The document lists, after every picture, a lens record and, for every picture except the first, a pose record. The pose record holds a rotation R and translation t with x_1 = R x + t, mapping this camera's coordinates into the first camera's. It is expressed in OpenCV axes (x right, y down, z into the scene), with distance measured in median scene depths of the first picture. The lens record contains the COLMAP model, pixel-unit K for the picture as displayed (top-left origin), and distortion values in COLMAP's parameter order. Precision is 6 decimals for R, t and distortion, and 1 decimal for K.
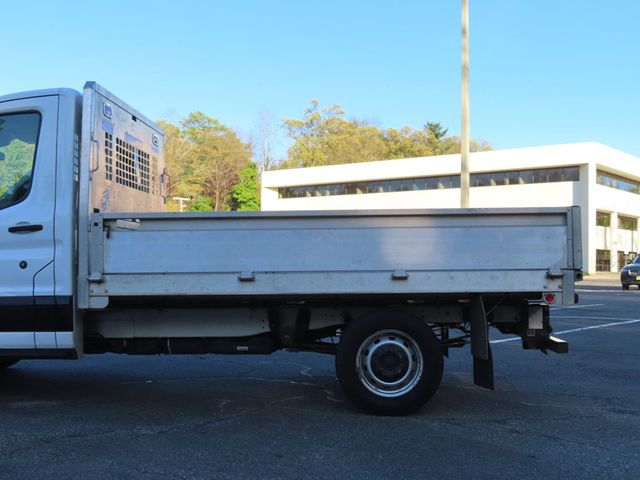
lens RADIAL K [[784.7, 0, 313.7], [0, 784.7, 237.8], [0, 0, 1]] dist [-0.031778, 0.000000]
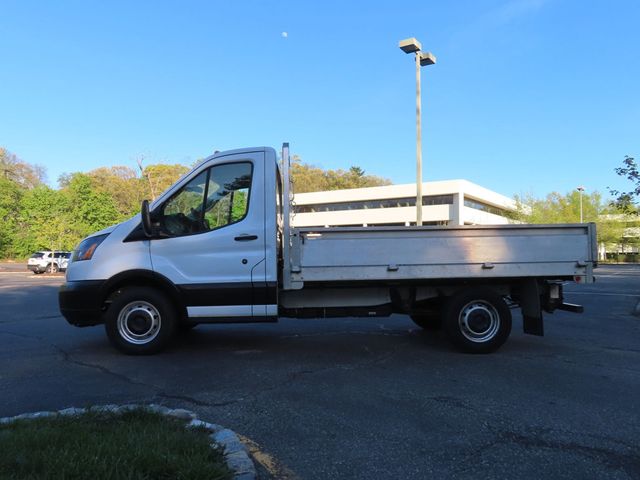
lens RADIAL K [[505.6, 0, 319.0], [0, 505.6, 236.4], [0, 0, 1]] dist [-0.014226, 0.020706]
pose [[0.996168, -0.004019, 0.087367, -0.295491], [0.004694, 0.999961, -0.007518, -0.006453], [-0.087333, 0.007899, 0.996148, -0.003423]]
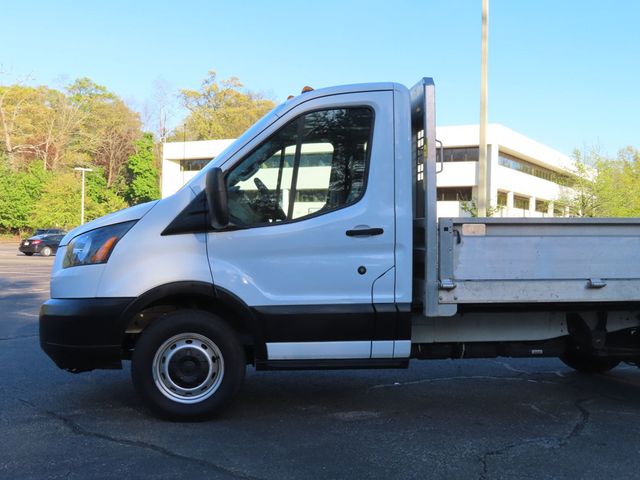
lens RADIAL K [[784.7, 0, 315.8], [0, 784.7, 240.2], [0, 0, 1]] dist [-0.031778, 0.000000]
pose [[0.987467, 0.009139, 0.157563, -0.543899], [-0.015059, 0.999223, 0.036420, -0.033302], [-0.157107, -0.038336, 0.986837, 0.072395]]
